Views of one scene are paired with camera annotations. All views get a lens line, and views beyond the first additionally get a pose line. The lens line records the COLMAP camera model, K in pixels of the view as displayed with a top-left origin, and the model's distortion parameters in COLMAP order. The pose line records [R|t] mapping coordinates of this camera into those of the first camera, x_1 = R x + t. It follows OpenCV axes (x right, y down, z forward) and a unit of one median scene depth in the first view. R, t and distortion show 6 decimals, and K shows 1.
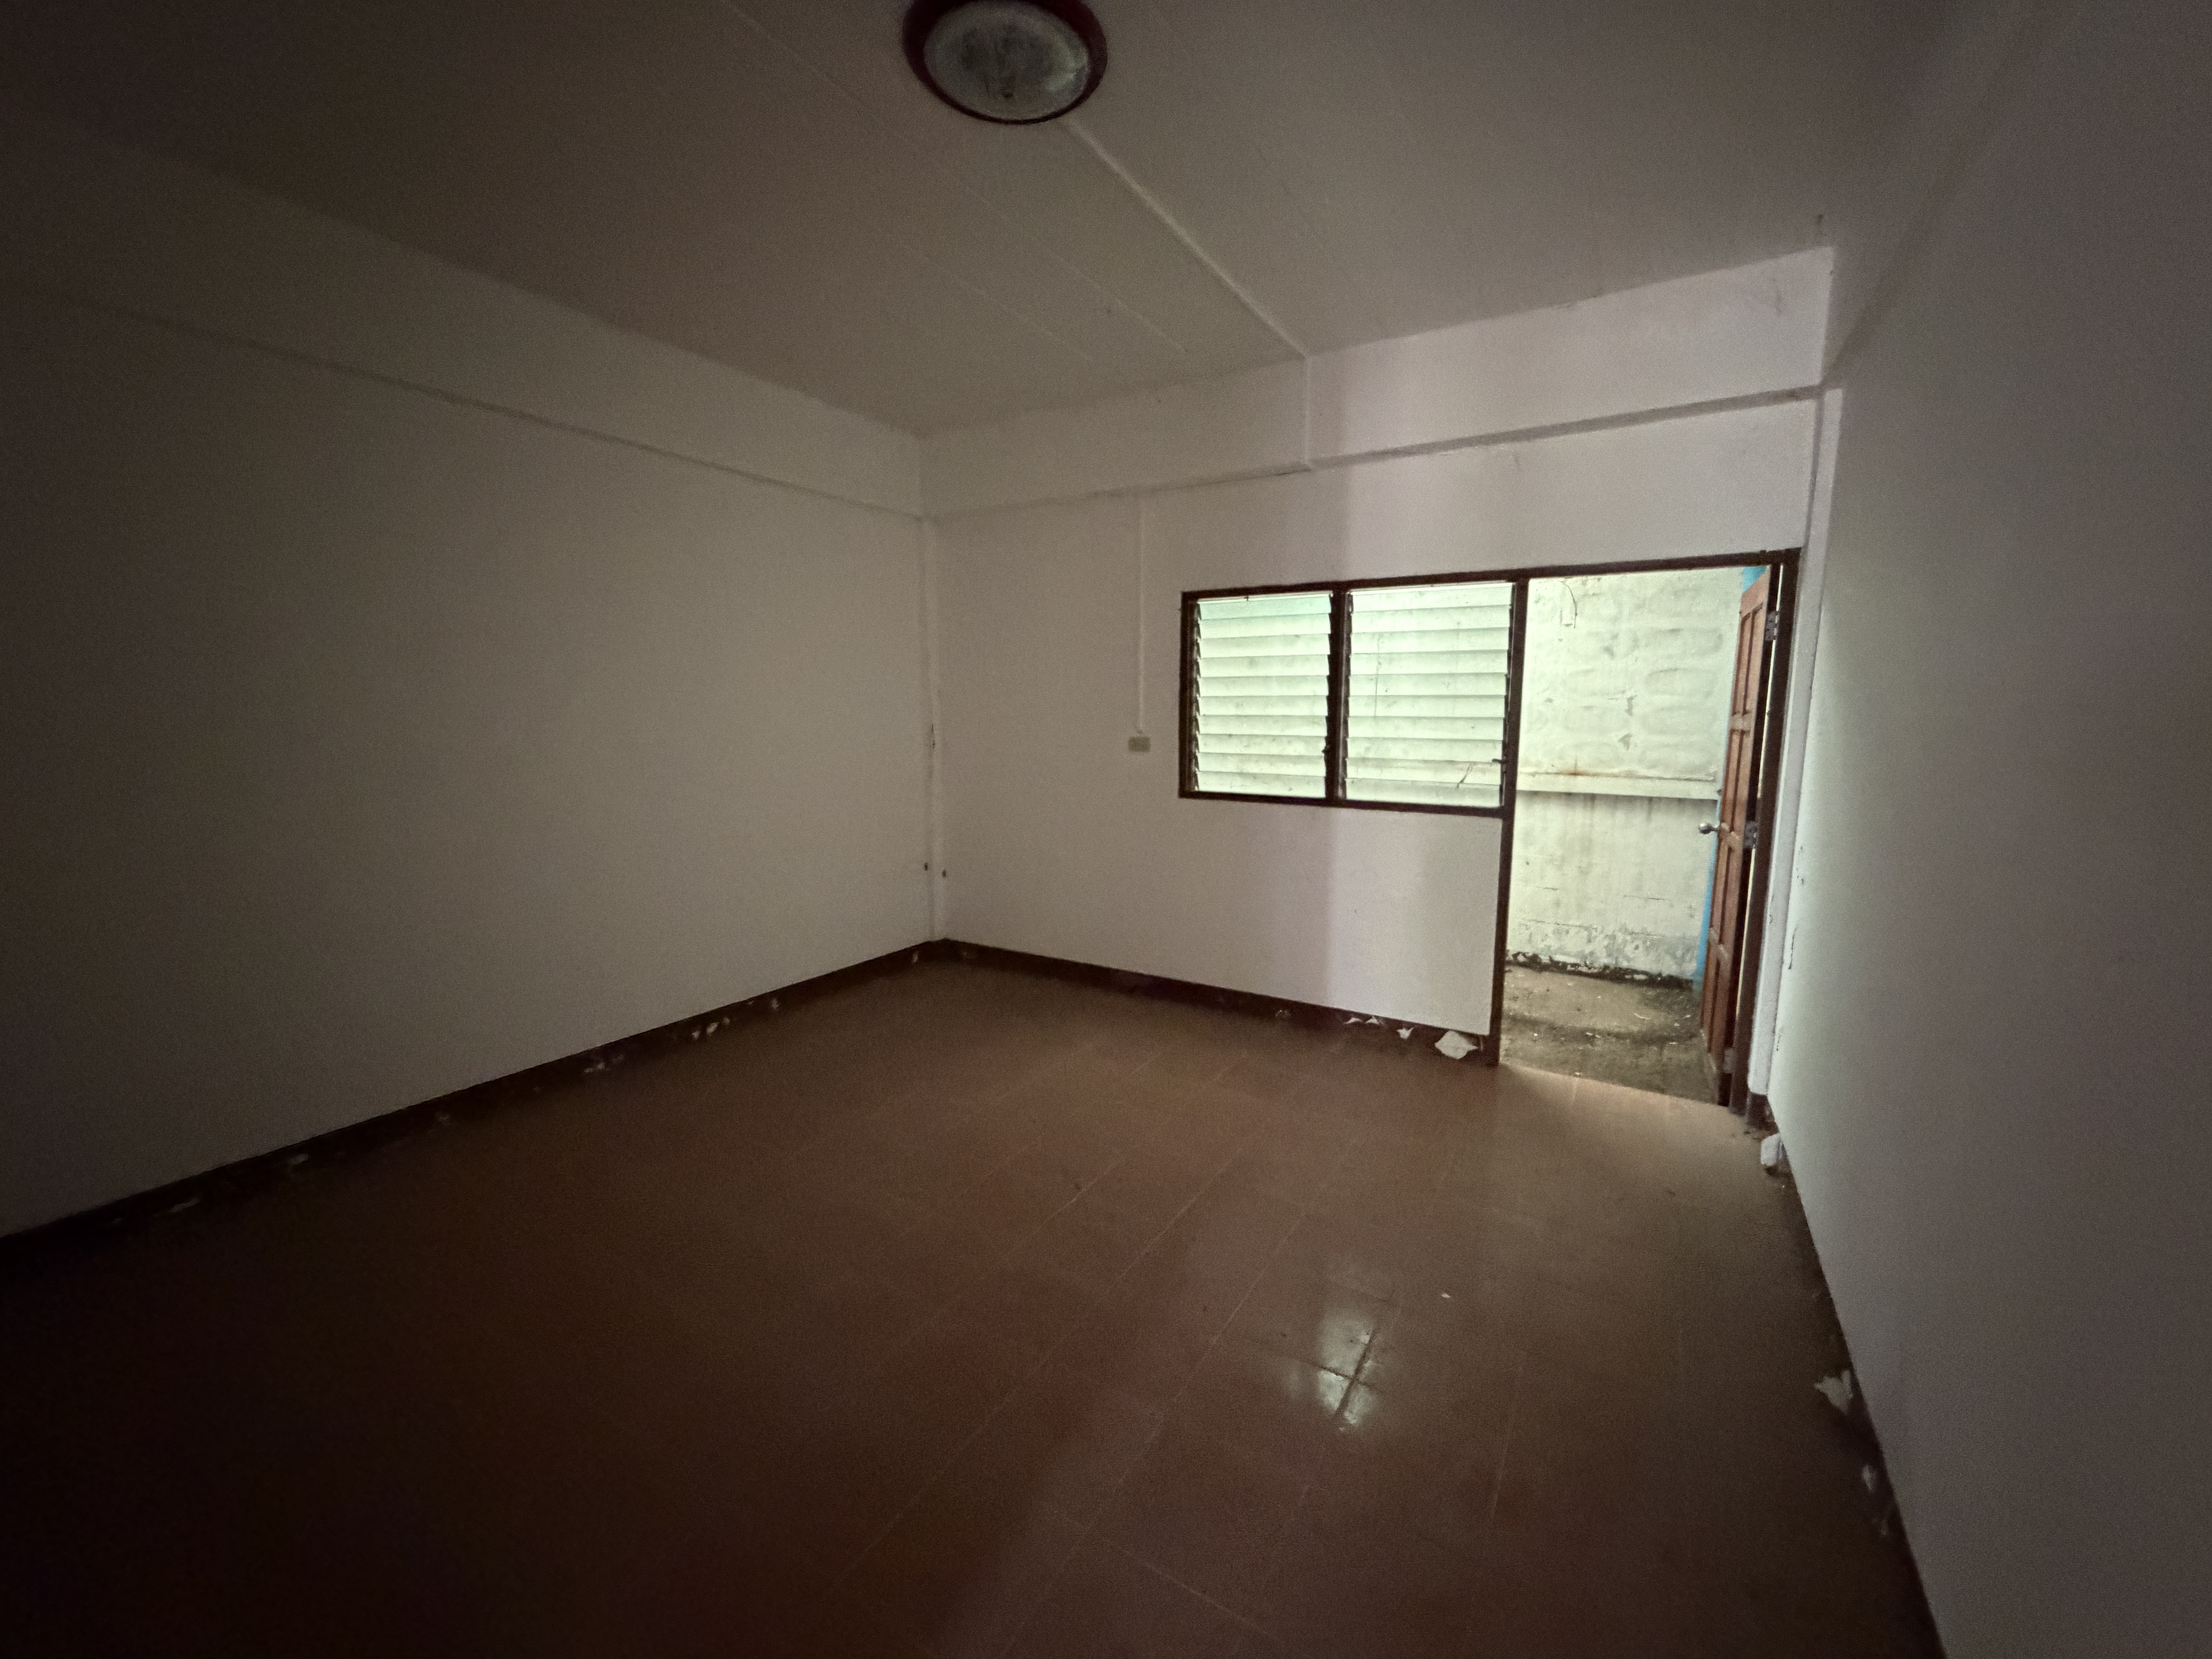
lens RADIAL K [[881.2, 0, 1100.6], [0, 881.2, 827.9], [0, 0, 1]] dist [-0.001032, 0.000474]
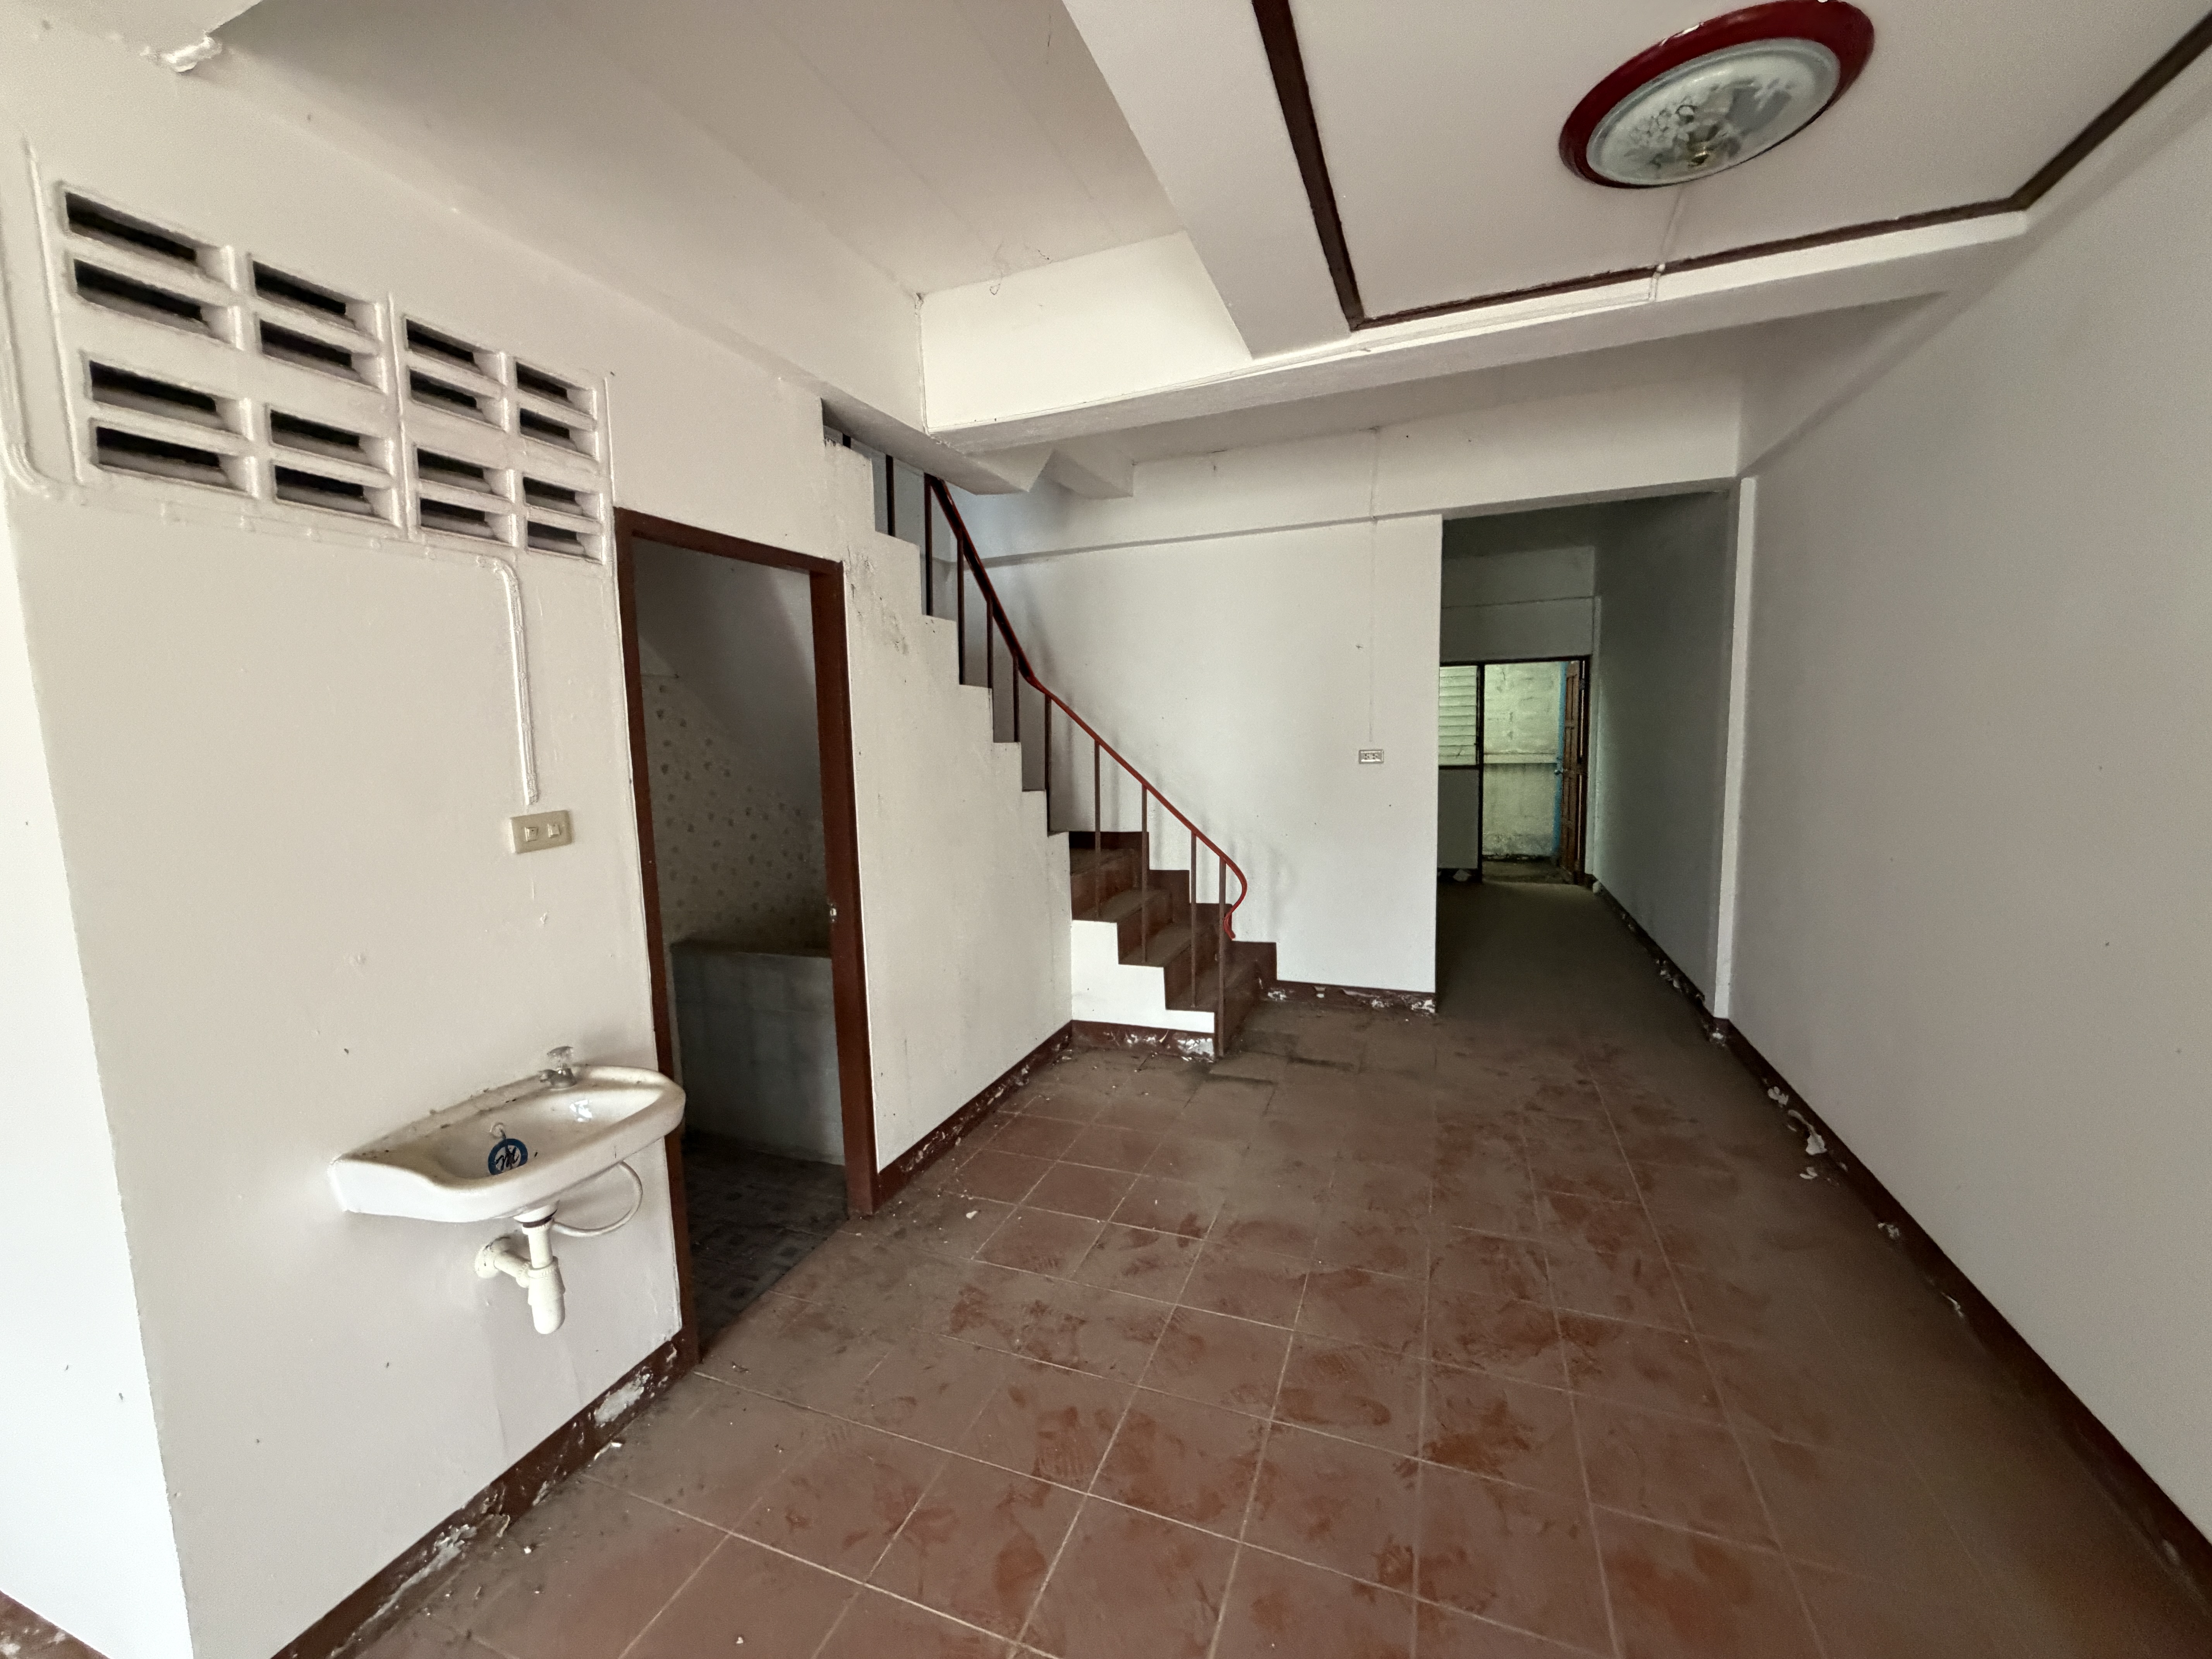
lens RADIAL K [[881.2, 0, 1100.6], [0, 881.2, 827.9], [0, 0, 1]] dist [-0.001032, 0.000474]
pose [[0.983984, -0.053238, 0.170122, -0.851600], [0.056836, 0.998250, -0.016348, 0.114708], [-0.168954, 0.025755, 0.985287, -1.011228]]
